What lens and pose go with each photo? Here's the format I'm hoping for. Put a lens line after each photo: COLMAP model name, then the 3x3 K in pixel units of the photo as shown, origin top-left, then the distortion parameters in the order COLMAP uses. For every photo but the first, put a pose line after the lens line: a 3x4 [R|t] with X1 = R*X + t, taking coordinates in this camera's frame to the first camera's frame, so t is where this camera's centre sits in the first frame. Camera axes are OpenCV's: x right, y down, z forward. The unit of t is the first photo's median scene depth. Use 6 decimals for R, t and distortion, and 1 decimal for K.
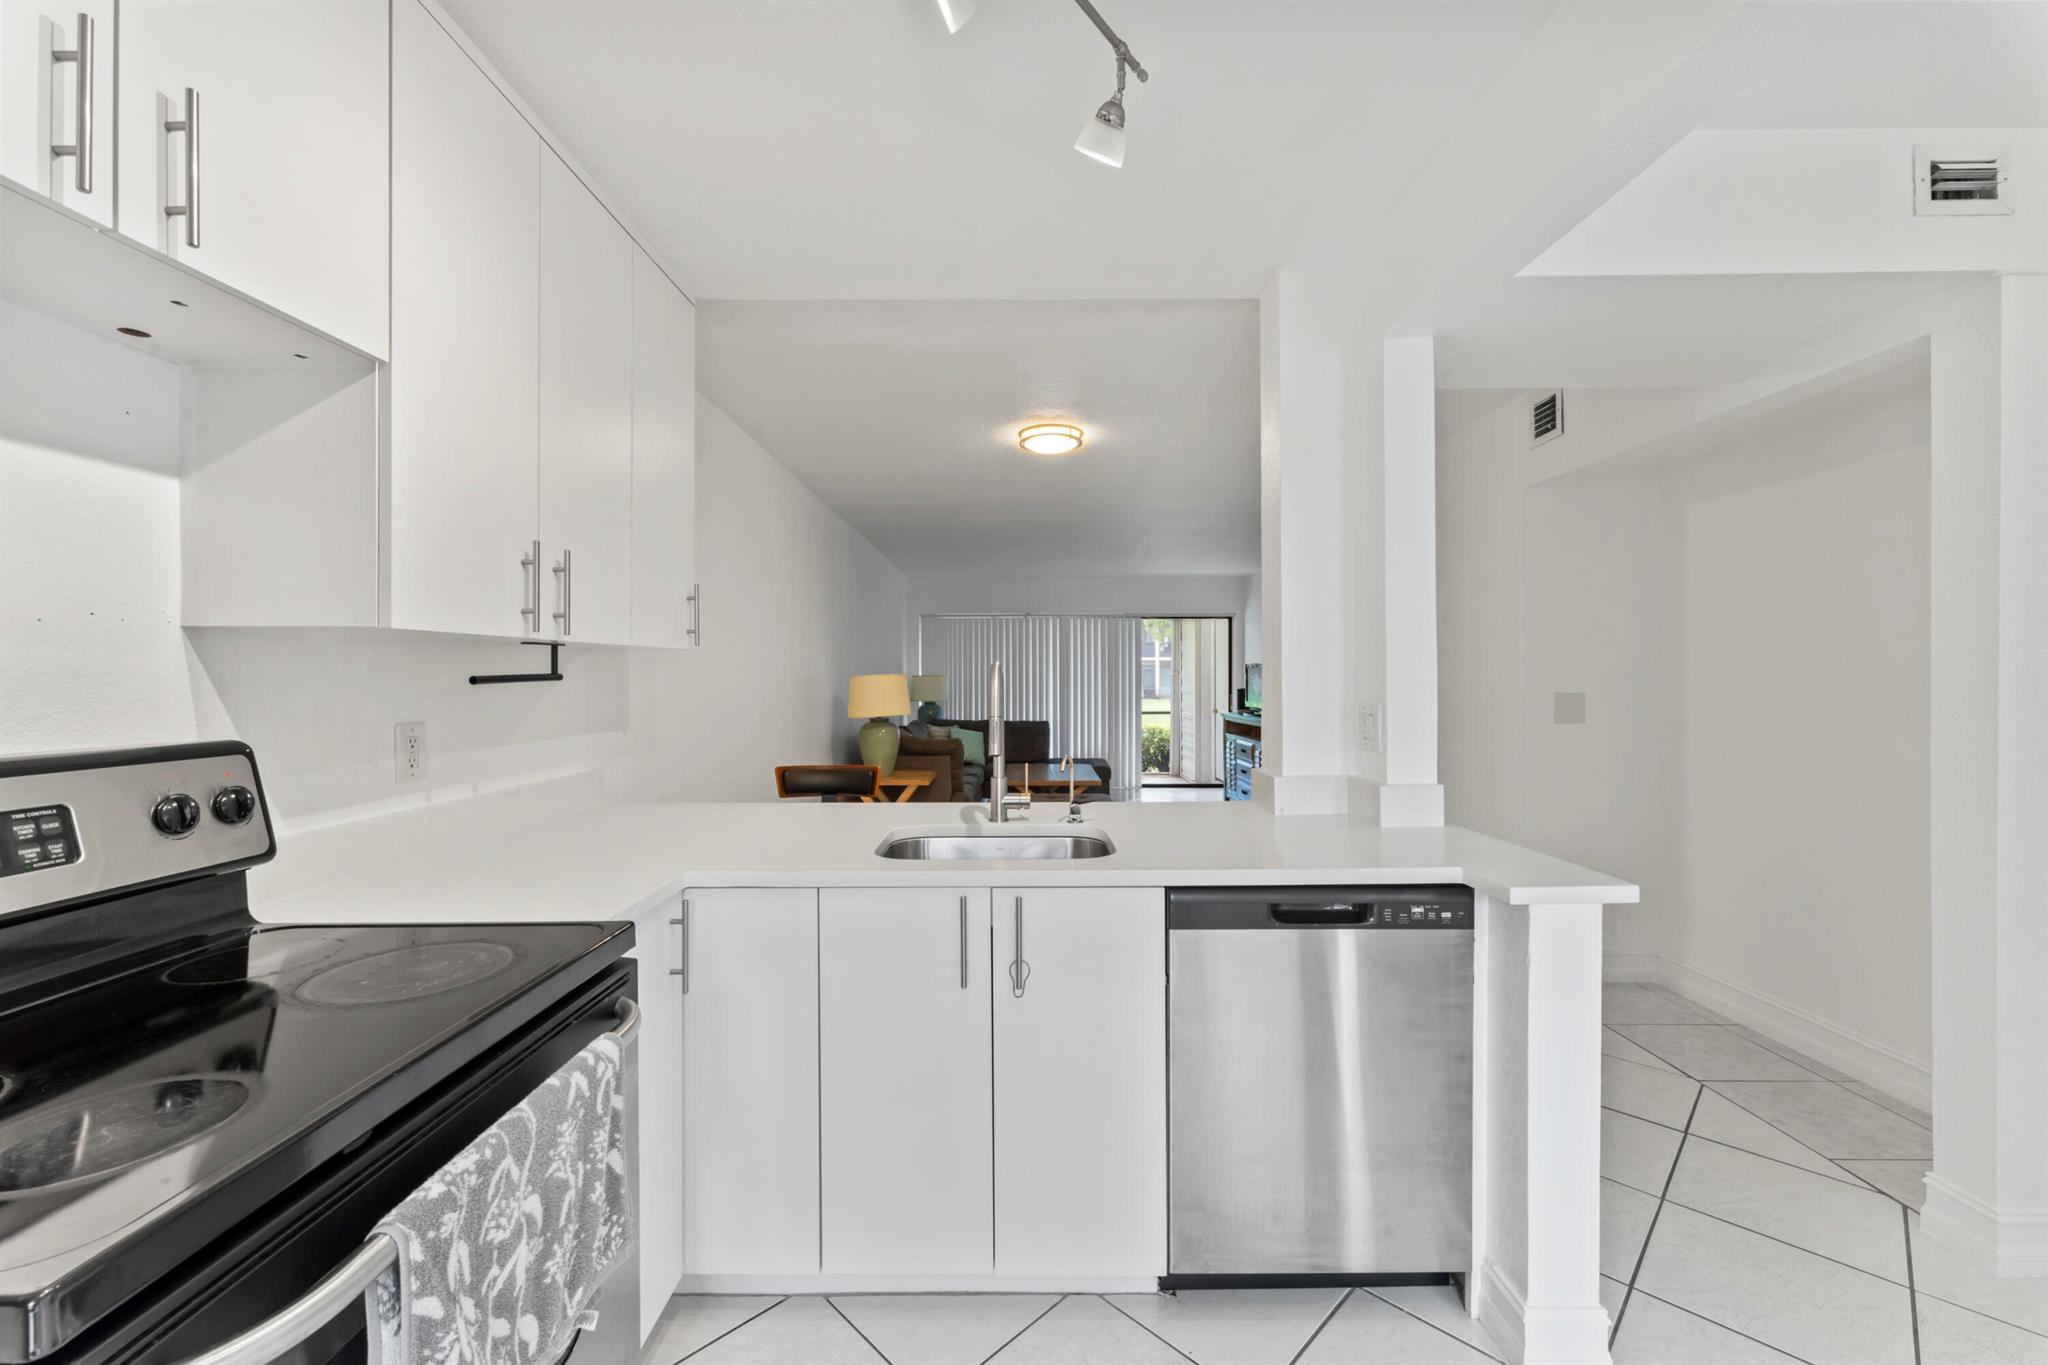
lens RADIAL K [[814.7, 0, 1024.4], [0, 814.7, 679.8], [0, 0, 1]] dist [0.001372, -0.000890]
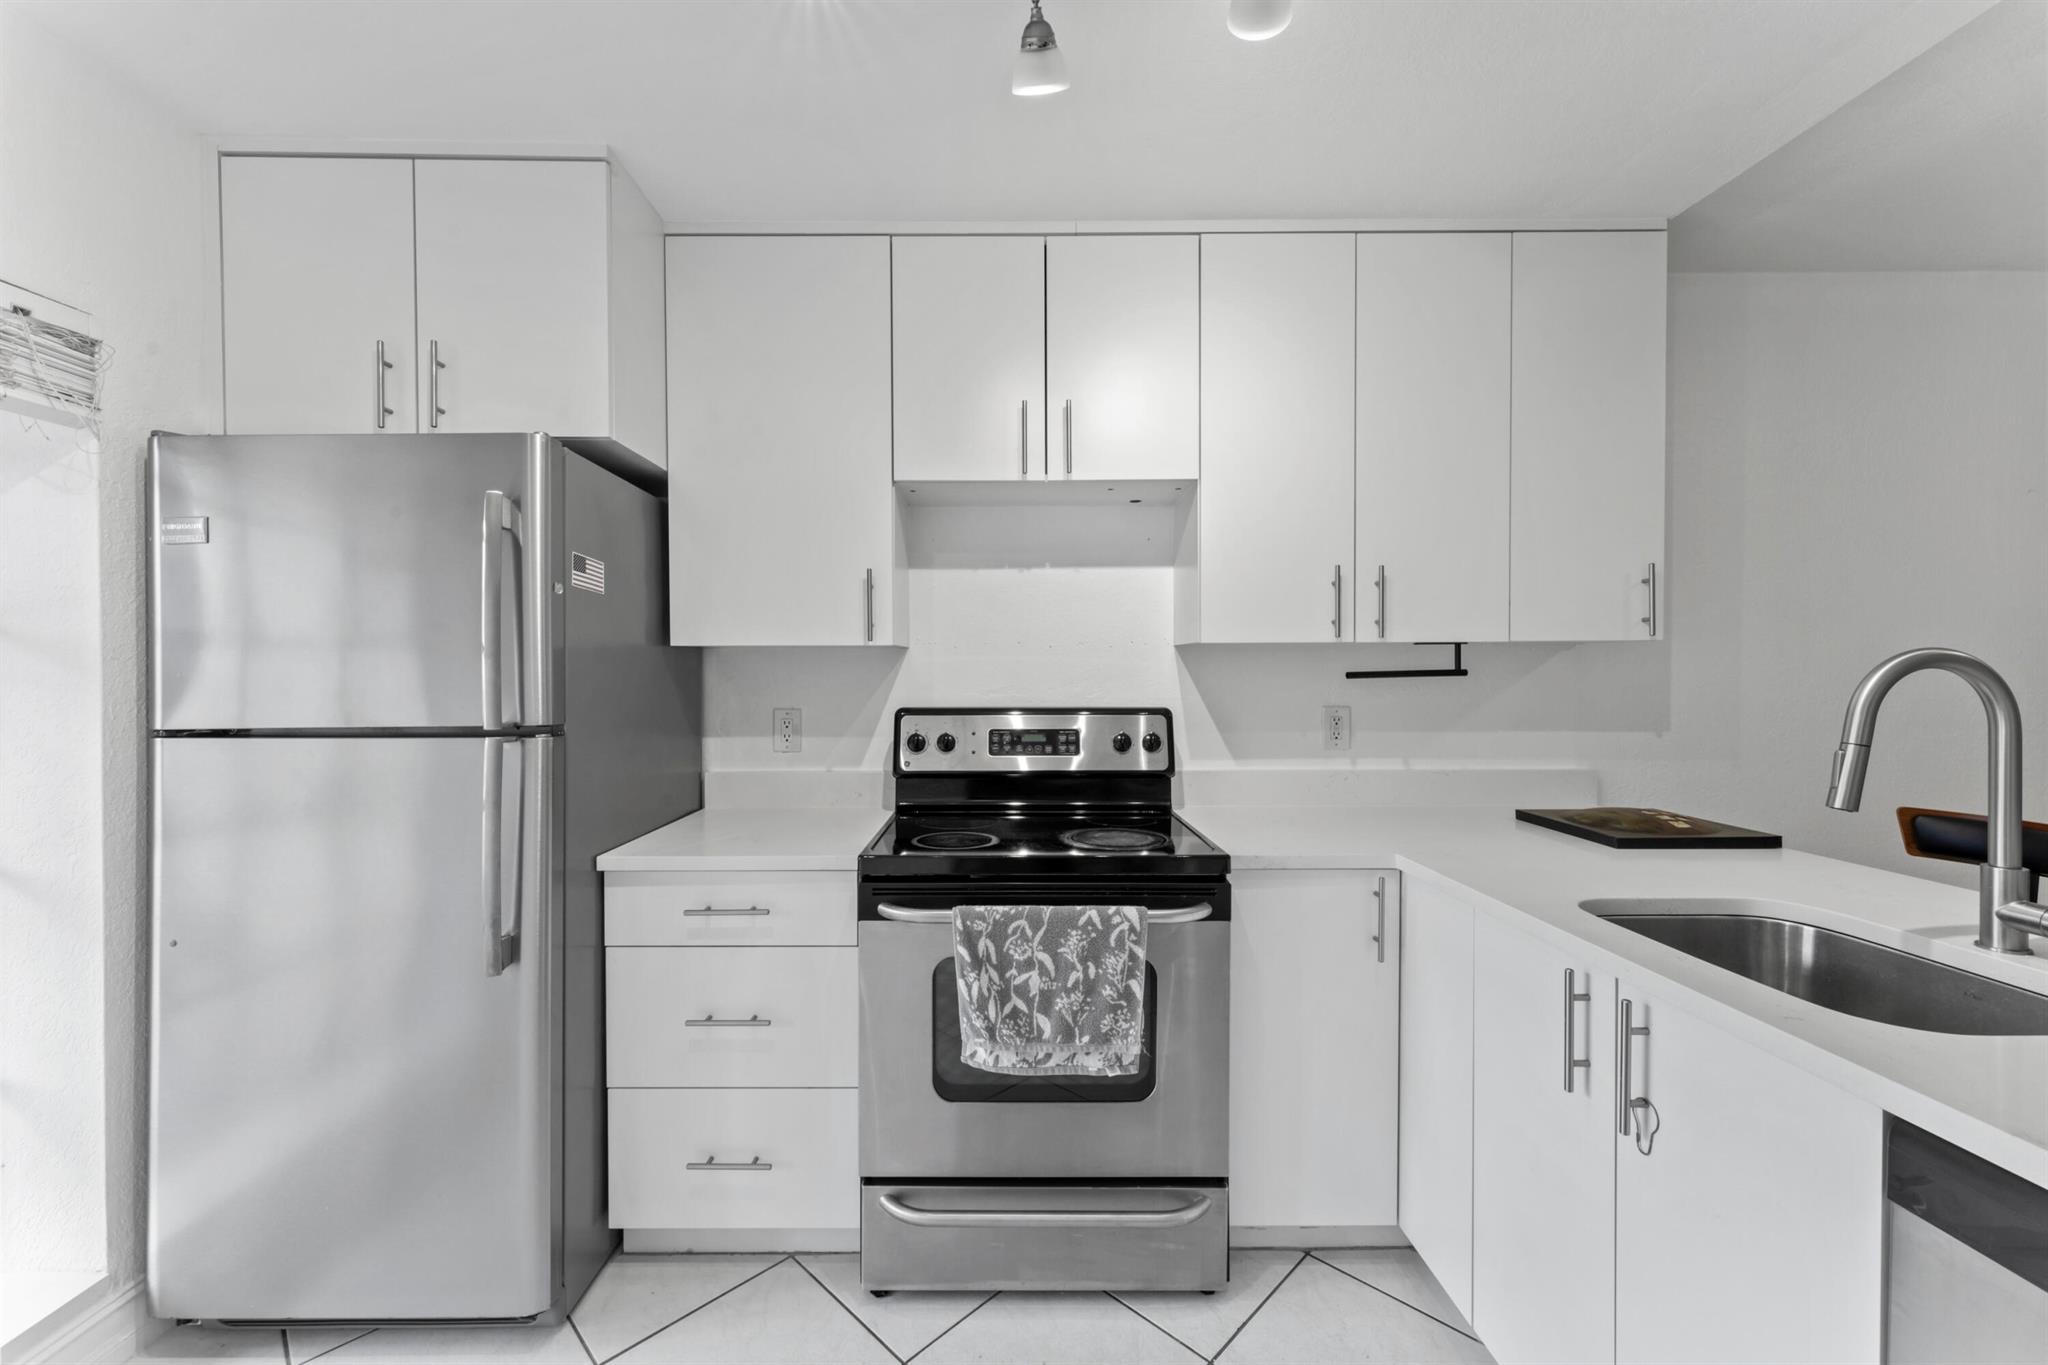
lens RADIAL K [[814.7, 0, 1014.7], [0, 814.7, 675.4], [0, 0, 1]] dist [0.001372, -0.000890]
pose [[0.009292, 0.006483, -0.999936, 0.592946], [-0.001974, 0.999977, 0.006465, -0.006816], [0.999955, 0.001914, 0.009304, 0.433901]]
